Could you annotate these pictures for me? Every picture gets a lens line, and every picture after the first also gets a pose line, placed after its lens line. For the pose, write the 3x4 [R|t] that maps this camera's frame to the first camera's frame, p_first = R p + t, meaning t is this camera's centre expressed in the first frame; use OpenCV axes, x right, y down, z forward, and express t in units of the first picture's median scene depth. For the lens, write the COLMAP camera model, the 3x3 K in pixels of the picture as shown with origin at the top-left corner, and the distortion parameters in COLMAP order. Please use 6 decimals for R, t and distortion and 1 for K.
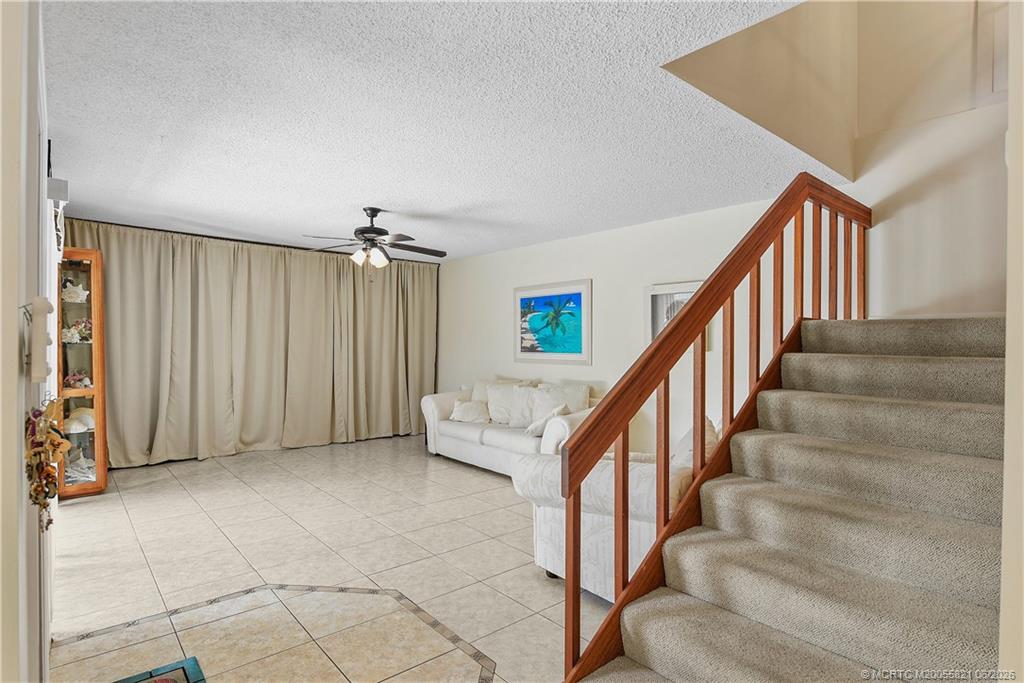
lens RADIAL K [[524.8, 0, 512.3], [0, 524.8, 345.1], [0, 0, 1]] dist [0.000587, -0.001715]
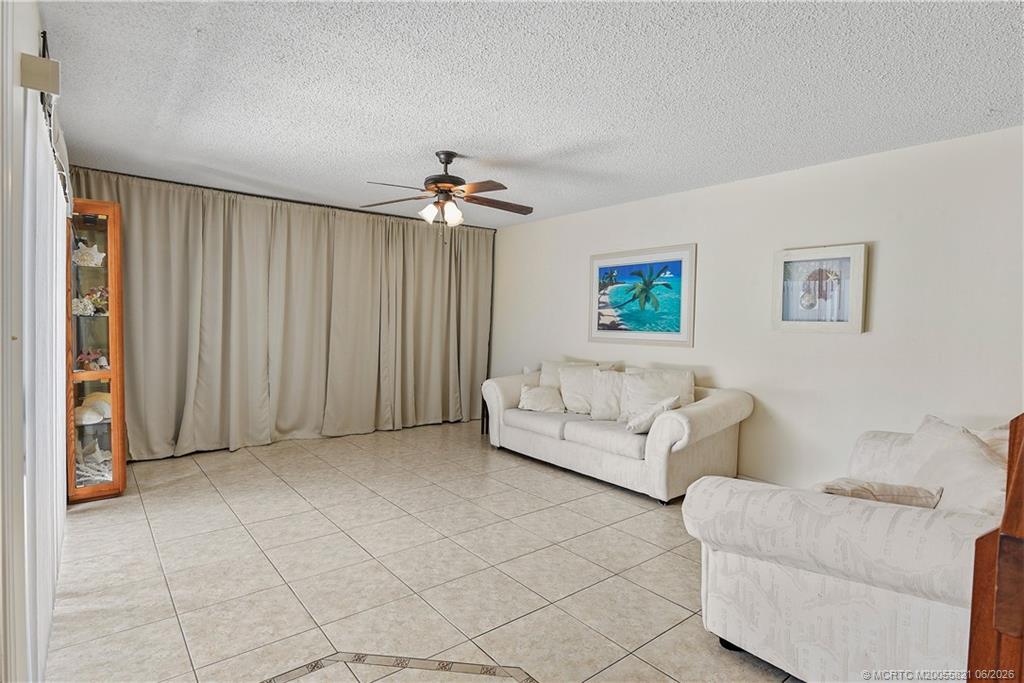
lens RADIAL K [[524.8, 0, 513.3], [0, 524.8, 323.0], [0, 0, 1]] dist [0.000587, -0.001715]
pose [[0.999544, 0.008179, -0.029067, -0.130906], [-0.008061, 0.999959, 0.004164, -0.001157], [0.029100, -0.003928, 0.999569, 0.180316]]
